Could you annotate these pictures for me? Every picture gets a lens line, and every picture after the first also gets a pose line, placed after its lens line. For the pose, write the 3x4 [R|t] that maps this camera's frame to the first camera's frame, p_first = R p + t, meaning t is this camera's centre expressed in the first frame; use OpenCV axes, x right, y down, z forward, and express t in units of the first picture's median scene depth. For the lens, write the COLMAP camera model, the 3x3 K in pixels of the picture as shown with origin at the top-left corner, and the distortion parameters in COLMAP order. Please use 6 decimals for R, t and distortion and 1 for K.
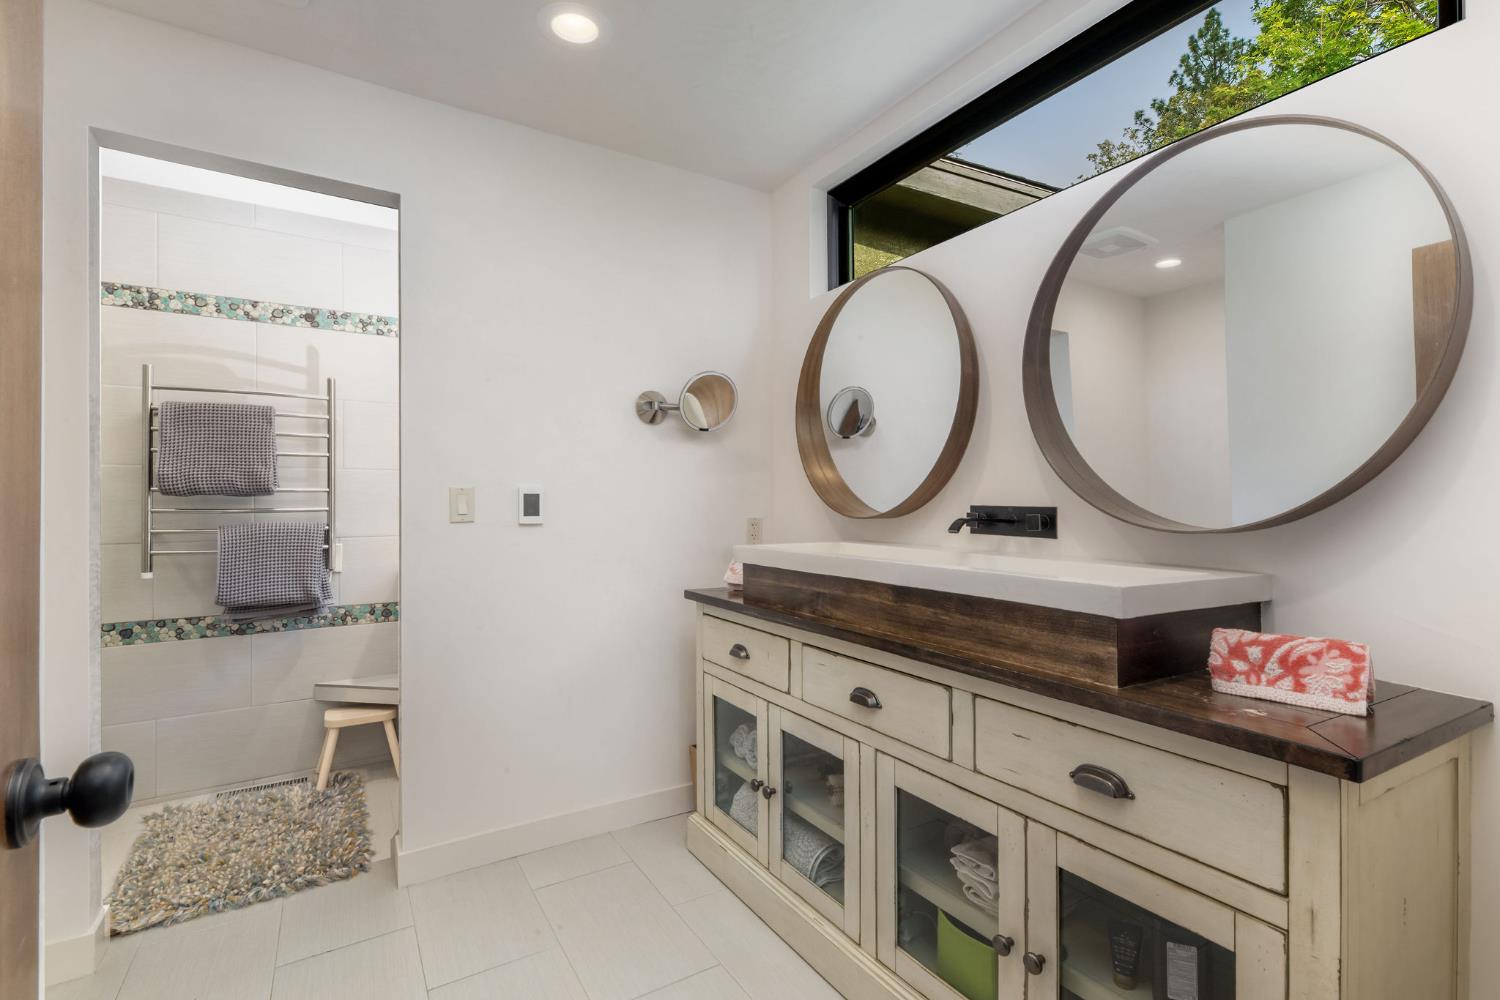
lens RADIAL K [[638.3, 0, 763.8], [0, 638.3, 490.0], [0, 0, 1]] dist [0.003269, -0.001144]
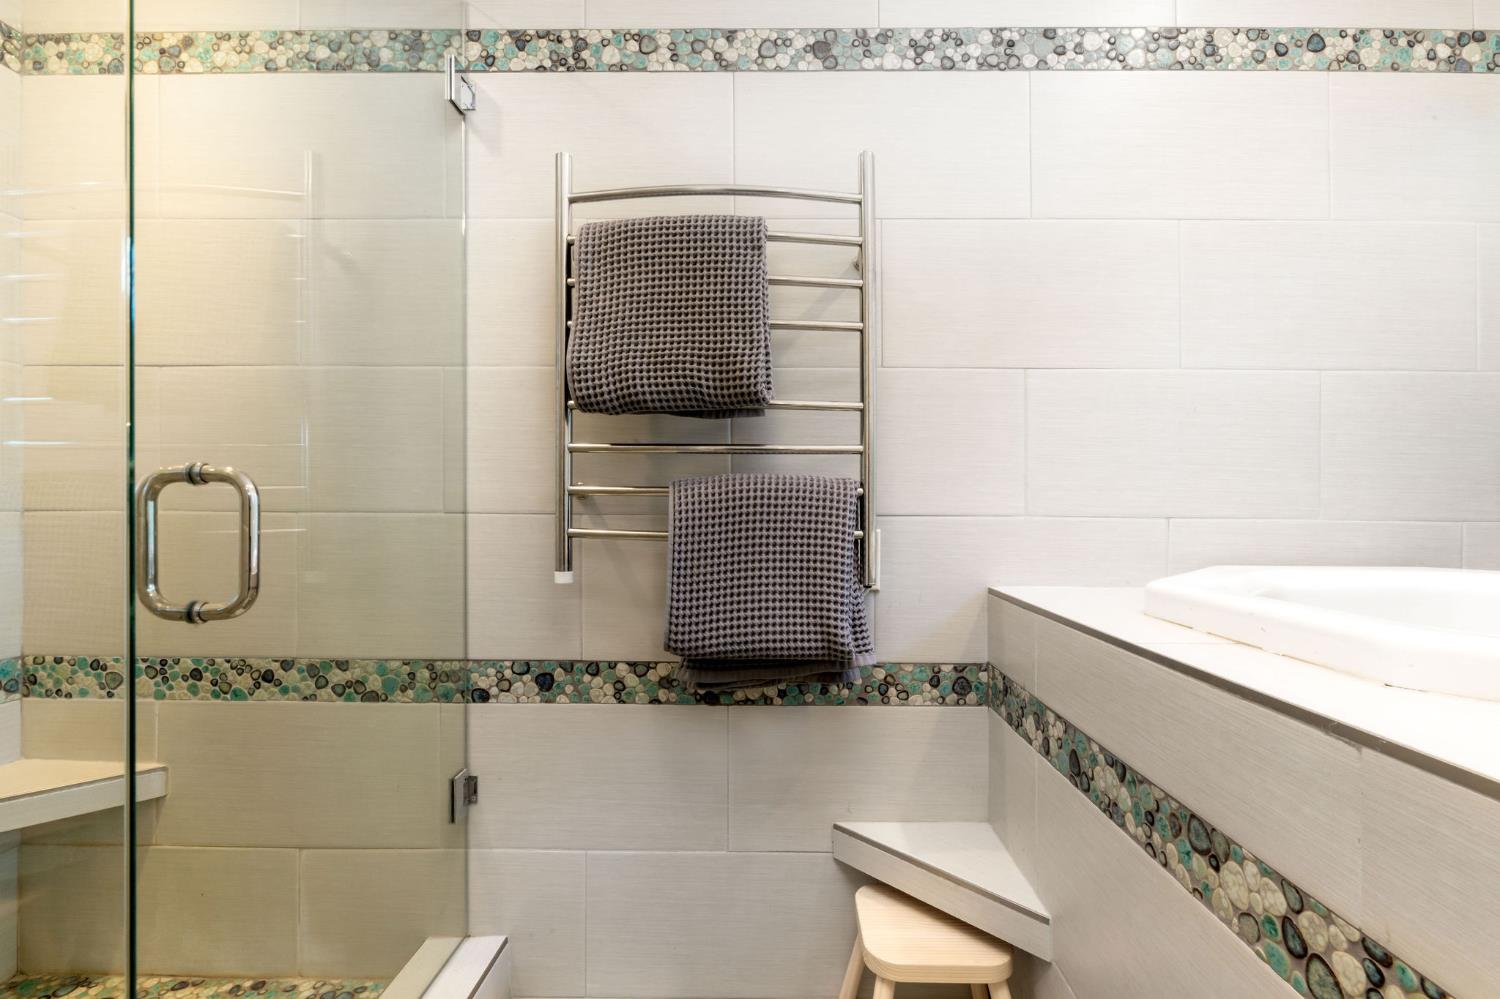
lens RADIAL K [[725.1, 0, 775.7], [0, 725.1, 484.1], [0, 0, 1]] dist [-0.005478, 0.003085]
pose [[0.823505, 0.003899, -0.567296, -0.462214], [0.003157, 0.999929, 0.011457, 0.049619], [0.567300, -0.011226, 0.823434, 0.572003]]
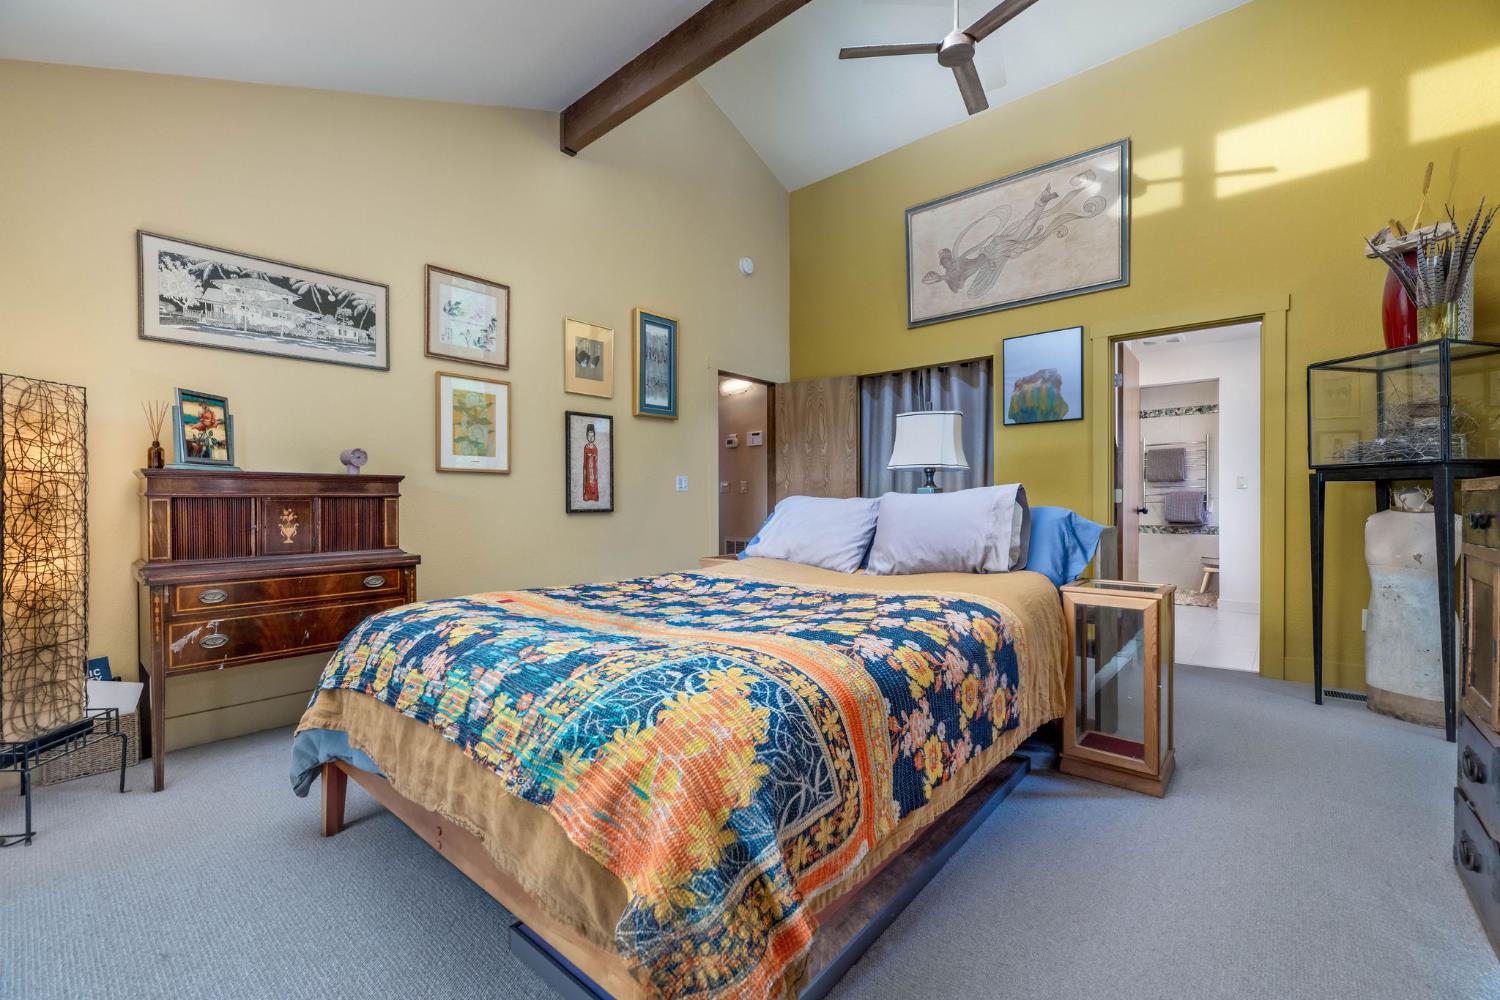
lens RADIAL K [[638.3, 0, 742.8], [0, 638.3, 503.4], [0, 0, 1]] dist [0.003269, -0.001144]
pose [[0.249417, 0.009733, -0.968347, 1.328265], [0.010025, 0.999870, 0.012632, 0.046599], [0.968344, -0.012858, 0.249287, -1.420655]]
